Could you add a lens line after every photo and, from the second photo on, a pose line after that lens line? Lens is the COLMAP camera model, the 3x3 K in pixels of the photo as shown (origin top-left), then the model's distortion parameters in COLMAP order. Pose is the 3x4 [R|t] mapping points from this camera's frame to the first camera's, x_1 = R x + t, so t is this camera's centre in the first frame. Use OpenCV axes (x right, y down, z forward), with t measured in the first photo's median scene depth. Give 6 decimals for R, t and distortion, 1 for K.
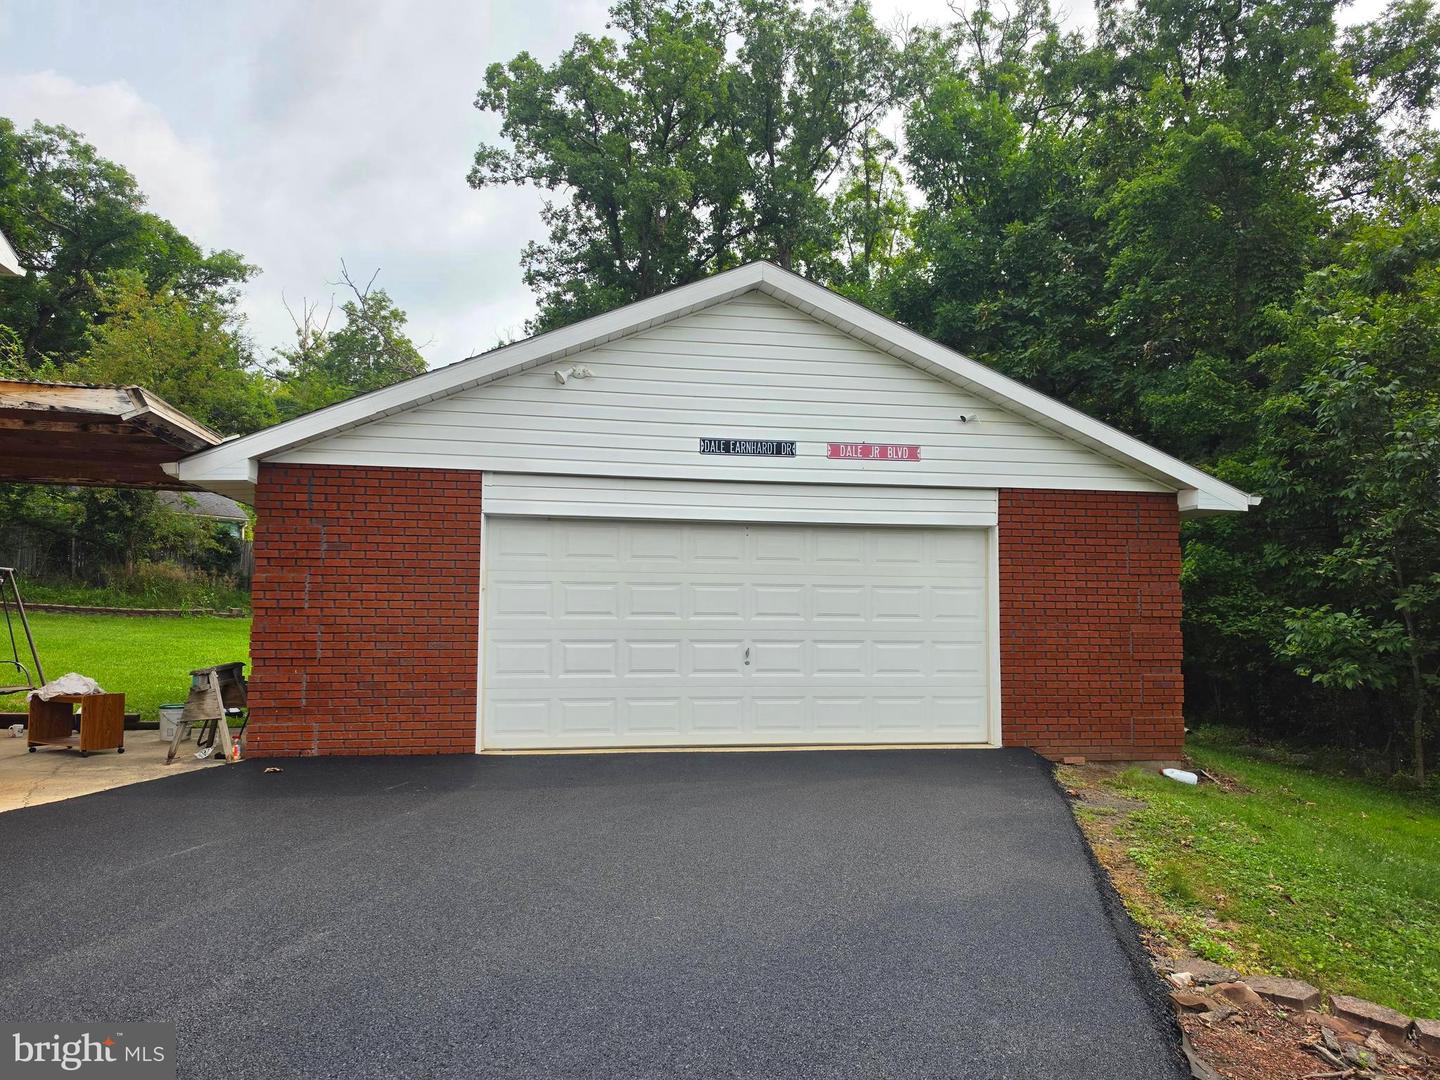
lens RADIAL K [[969.5, 0, 723.1], [0, 969.5, 541.5], [0, 0, 1]] dist [0.052075, -0.033589]
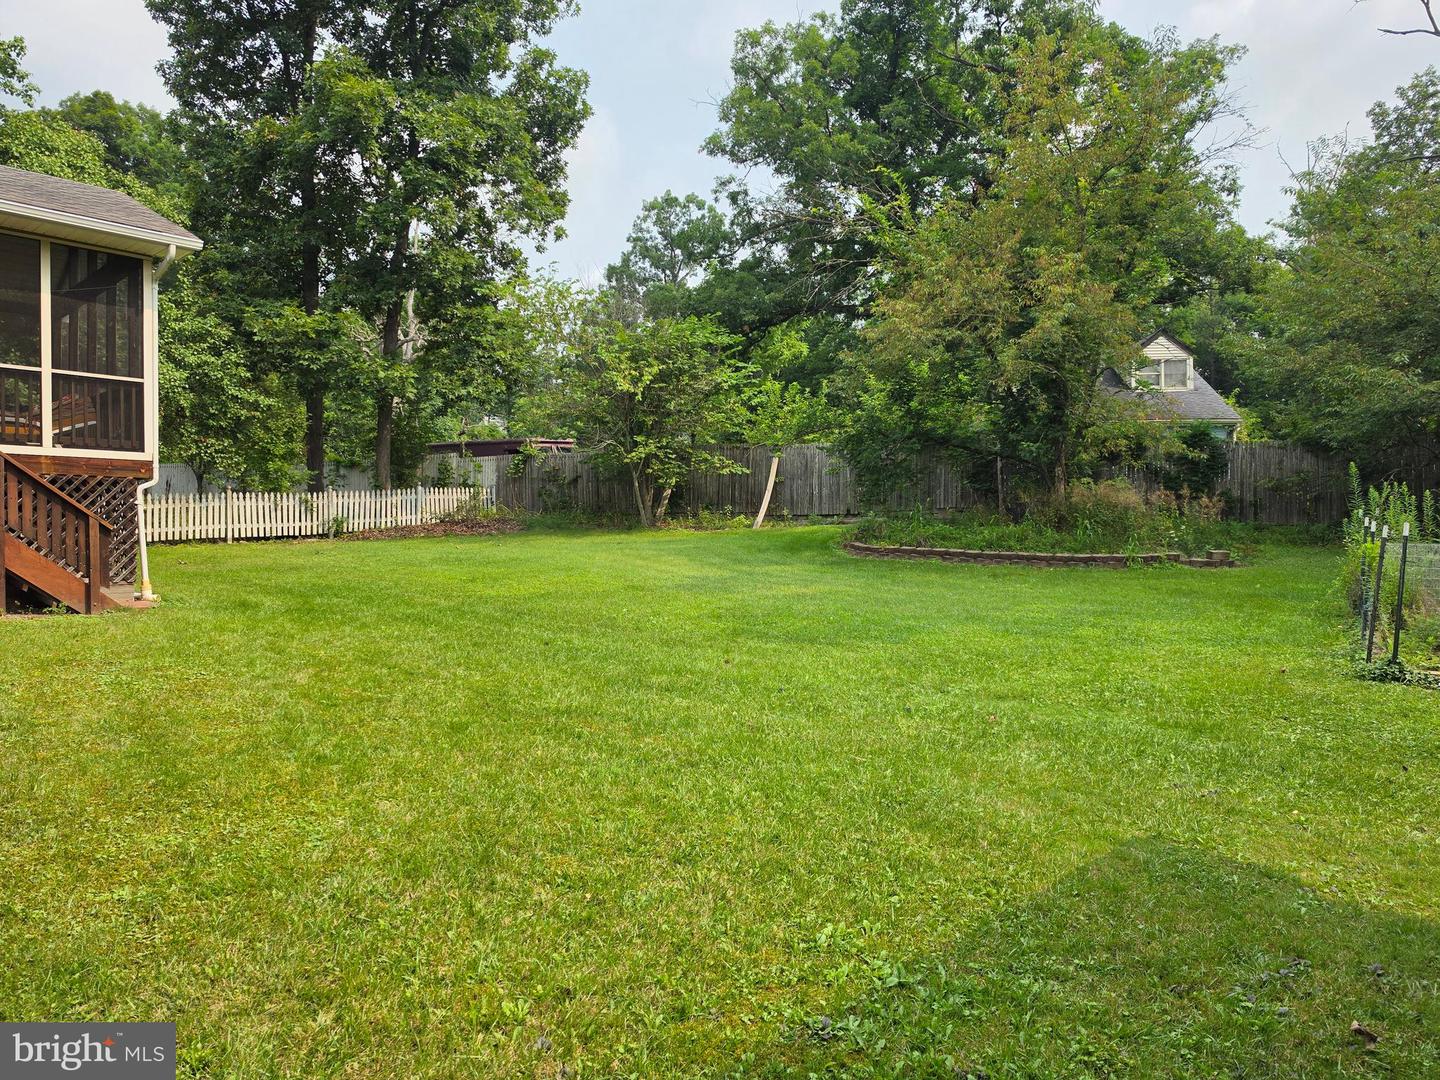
lens RADIAL K [[969.5, 0, 720.2], [0, 969.5, 546.0], [0, 0, 1]] dist [0.052075, -0.033589]
pose [[0.582718, -0.009073, -0.812624, -0.131357], [0.073746, 0.996403, 0.041757, 0.012728], [0.809322, -0.084260, 0.581291, 0.282845]]
